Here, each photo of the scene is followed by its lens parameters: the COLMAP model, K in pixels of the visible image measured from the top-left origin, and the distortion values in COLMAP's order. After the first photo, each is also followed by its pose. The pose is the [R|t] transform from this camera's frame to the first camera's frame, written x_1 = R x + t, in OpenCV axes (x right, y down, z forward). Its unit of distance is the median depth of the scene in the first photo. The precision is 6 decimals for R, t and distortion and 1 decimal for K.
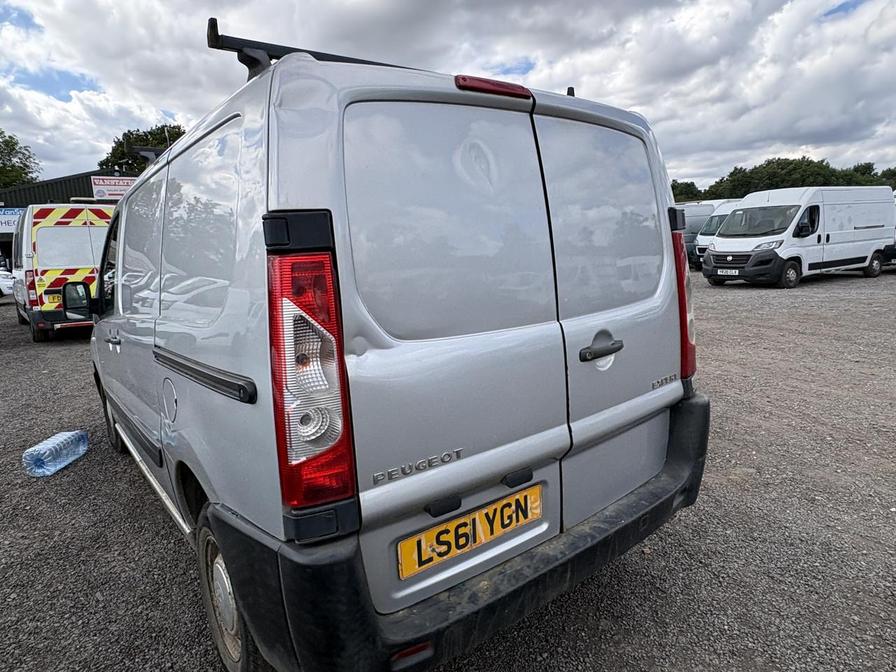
lens RADIAL K [[552.1, 0, 446.8], [0, 552.1, 338.4], [0, 0, 1]] dist [0.009177, -0.004344]
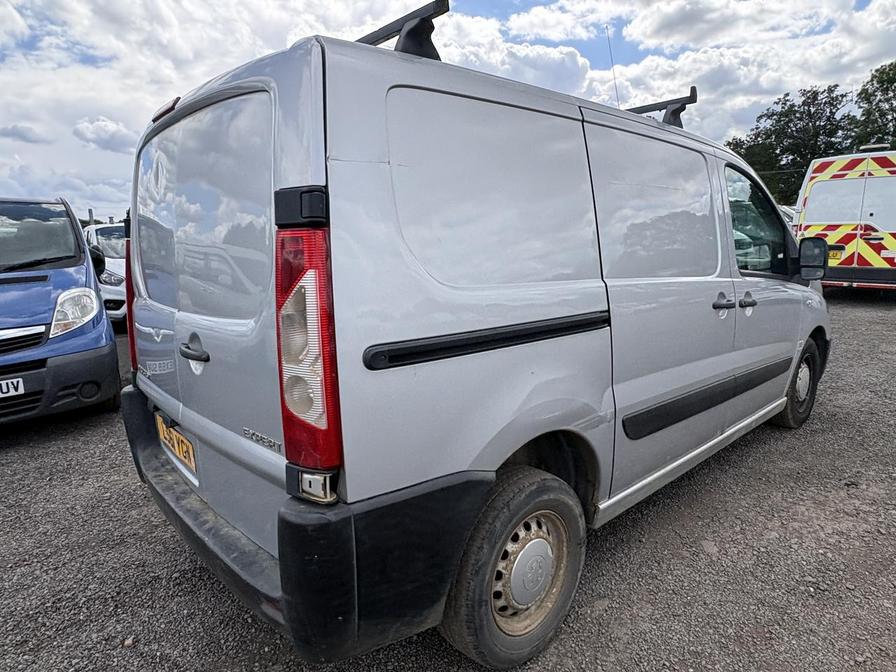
lens RADIAL K [[552.1, 0, 439.5], [0, 552.1, 330.0], [0, 0, 1]] dist [0.009177, -0.004344]
pose [[0.078893, 0.221012, -0.972075, 0.236999], [-0.141334, 0.967744, 0.208557, -0.053339], [0.986813, 0.120934, 0.107584, 0.251176]]
